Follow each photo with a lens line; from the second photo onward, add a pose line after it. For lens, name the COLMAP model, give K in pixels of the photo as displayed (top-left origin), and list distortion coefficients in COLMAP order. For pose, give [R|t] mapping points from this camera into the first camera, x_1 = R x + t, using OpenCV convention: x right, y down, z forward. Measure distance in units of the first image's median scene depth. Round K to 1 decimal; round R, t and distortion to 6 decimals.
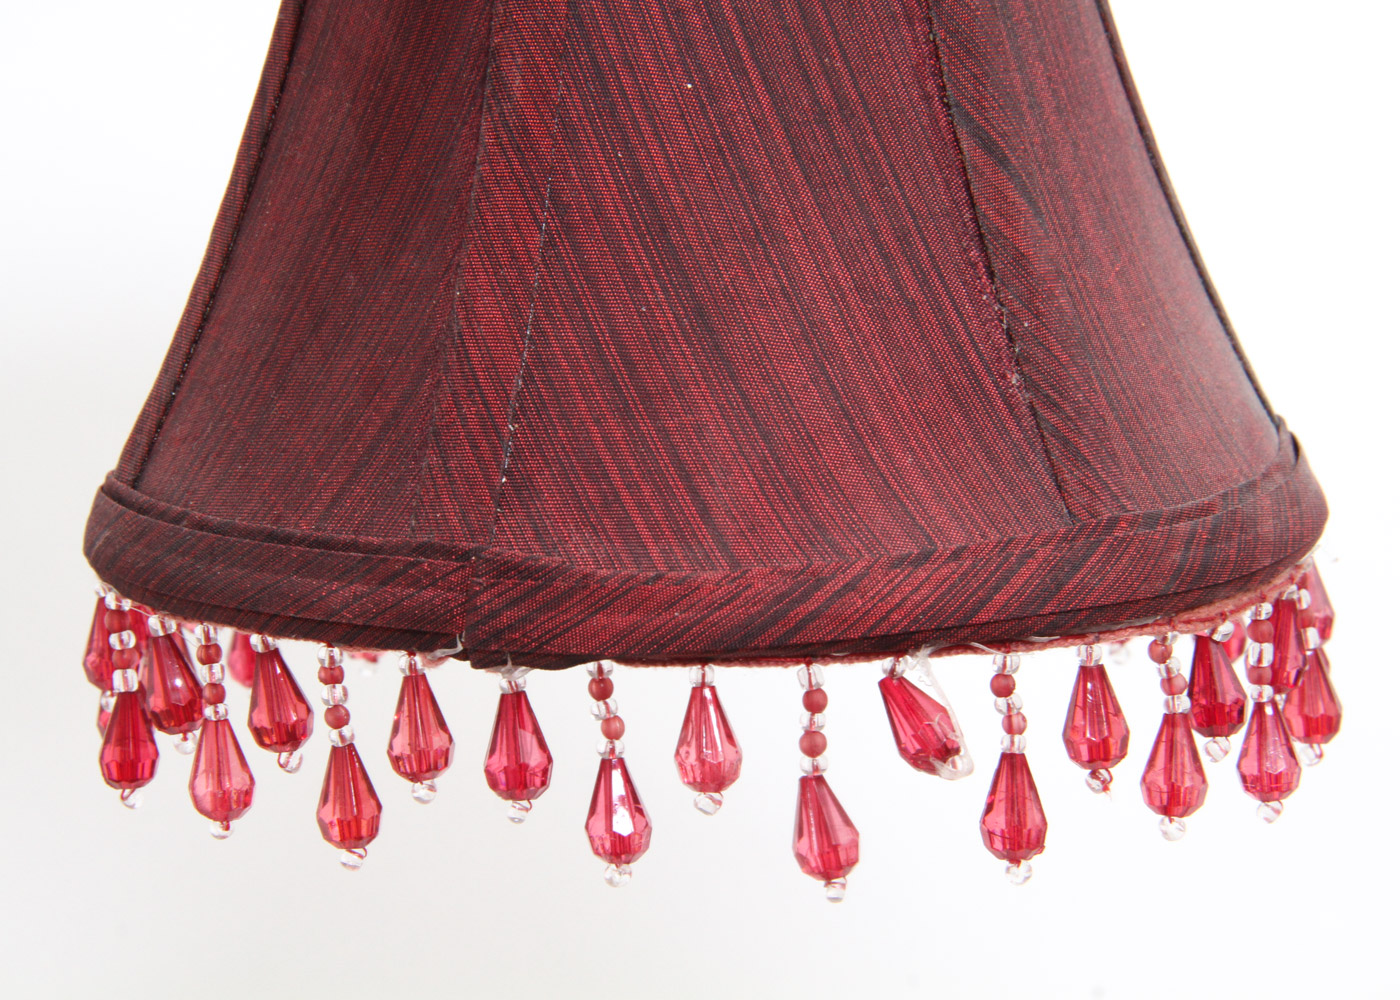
lens RADIAL K [[4888.8, 0, 703.4], [0, 4888.8, 501.4], [0, 0, 1]] dist [0.143101, 0.000000]
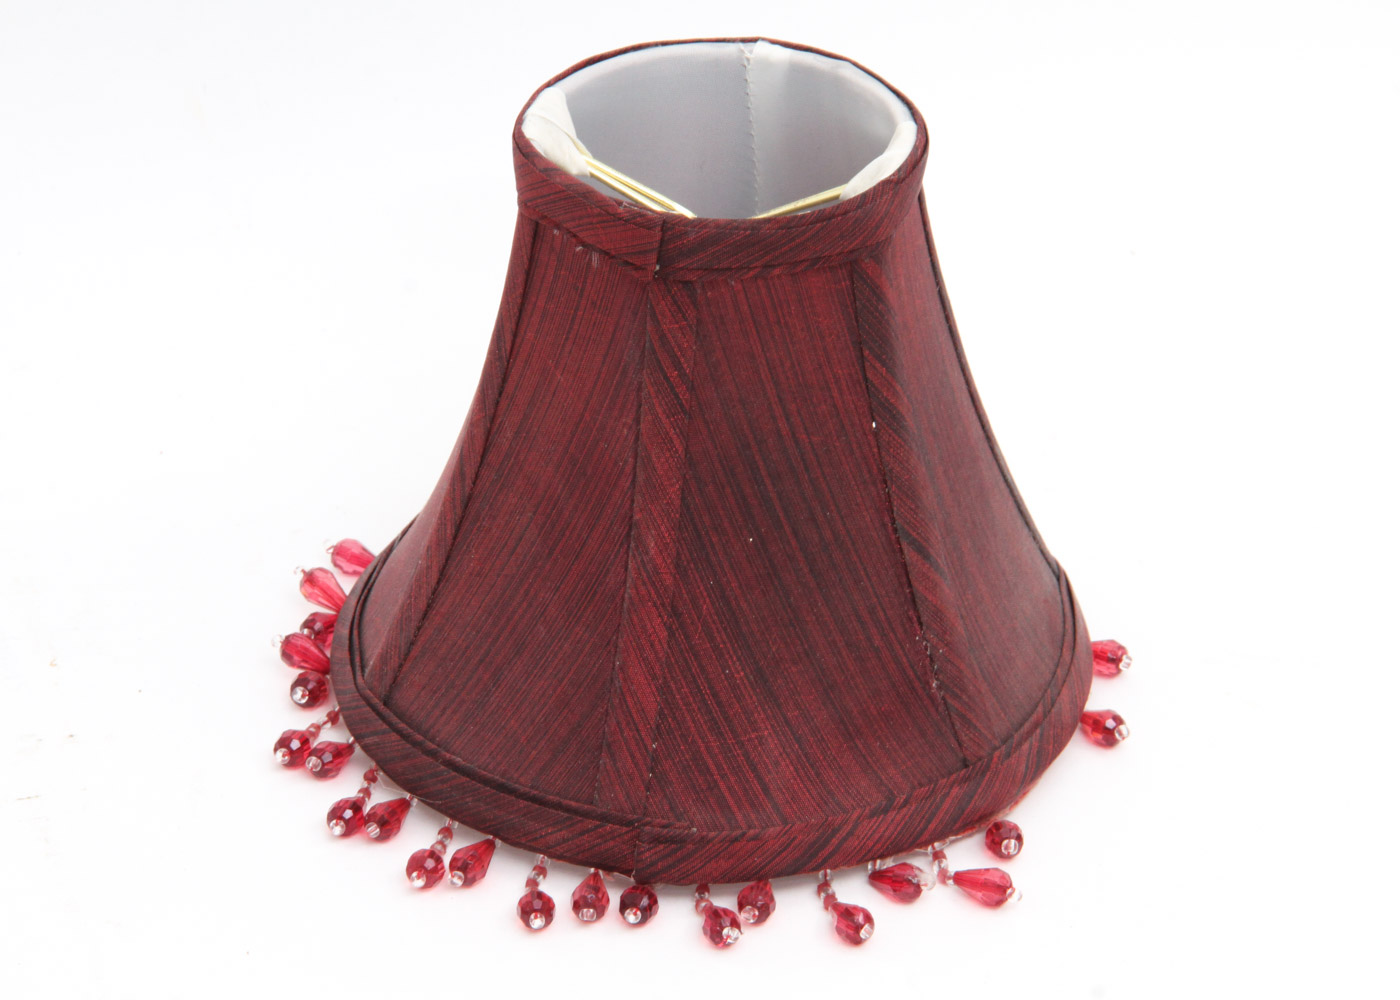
lens RADIAL K [[7228.8, 0, 699.4], [0, 7228.8, 497.1], [0, 0, 1]] dist [0.558204, 0.000000]
pose [[0.987405, -0.051001, 0.149769, -0.397615], [-0.008963, 0.927068, 0.374787, -1.043921], [-0.157961, -0.371409, 0.914934, -1.296437]]
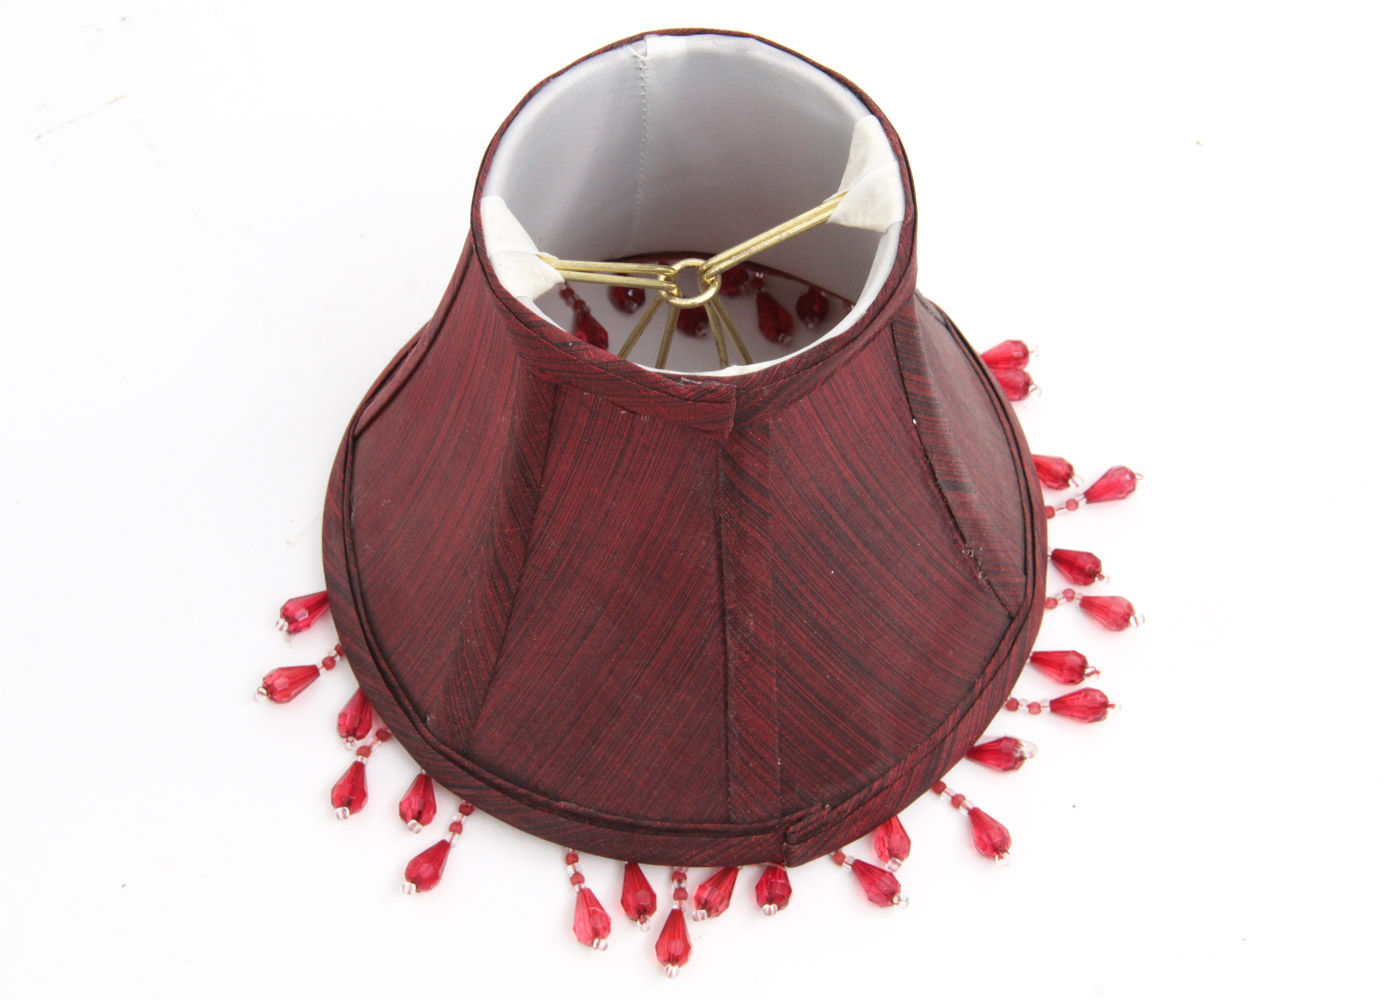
lens RADIAL K [[3035.9, 0, 699.6], [0, 3035.9, 507.9], [0, 0, 1]] dist [0.100384, 0.000000]
pose [[0.822700, -0.479052, 0.306061, -0.349634], [0.057294, 0.605521, 0.793765, -0.930394], [-0.565581, -0.635495, 0.525609, 0.493421]]
